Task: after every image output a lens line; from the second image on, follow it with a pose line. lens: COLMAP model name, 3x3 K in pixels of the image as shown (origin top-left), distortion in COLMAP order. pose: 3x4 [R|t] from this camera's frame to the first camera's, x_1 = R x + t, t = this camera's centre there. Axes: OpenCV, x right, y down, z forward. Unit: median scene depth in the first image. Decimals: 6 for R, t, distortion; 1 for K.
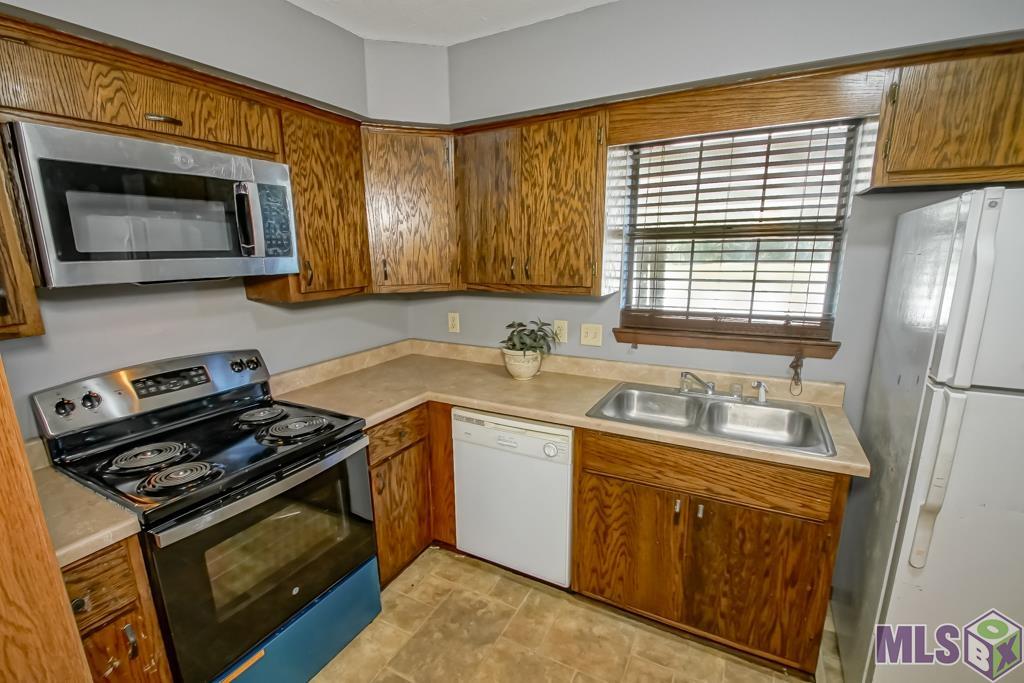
lens RADIAL K [[461.6, 0, 509.8], [0, 461.6, 354.6], [0, 0, 1]] dist [0.000553, -0.012058]
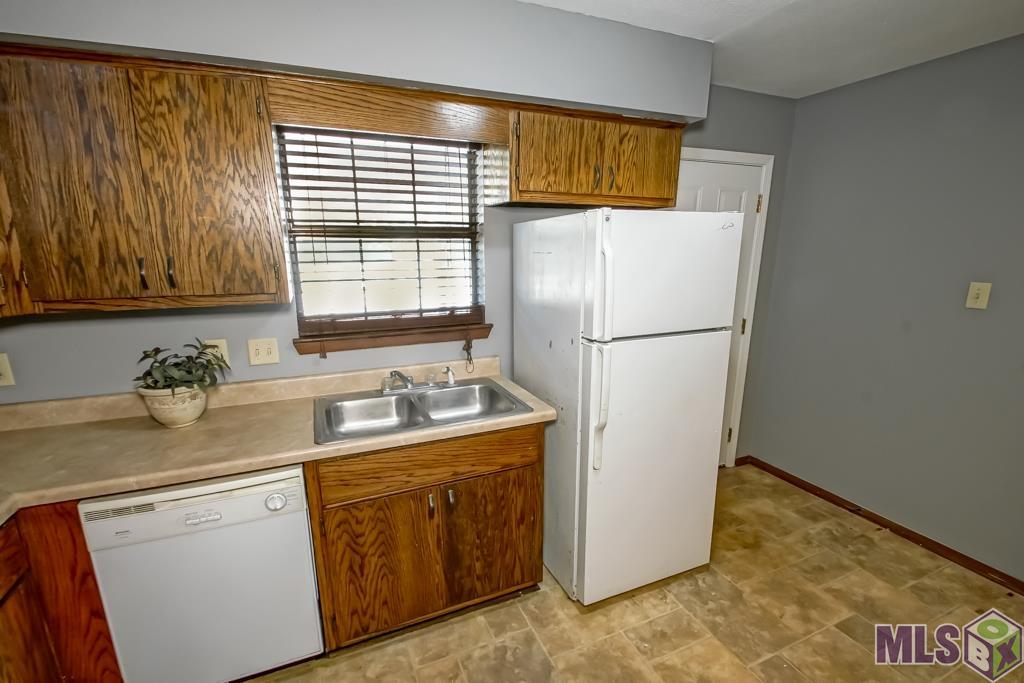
lens RADIAL K [[450.0, 0, 514.0], [0, 450.0, 353.9], [0, 0, 1]] dist [0.001359, -0.011030]
pose [[0.616391, -0.167256, 0.769472, -0.198170], [0.167845, 0.982632, 0.079136, -0.031840], [-0.769344, 0.080373, 0.633759, 0.174620]]
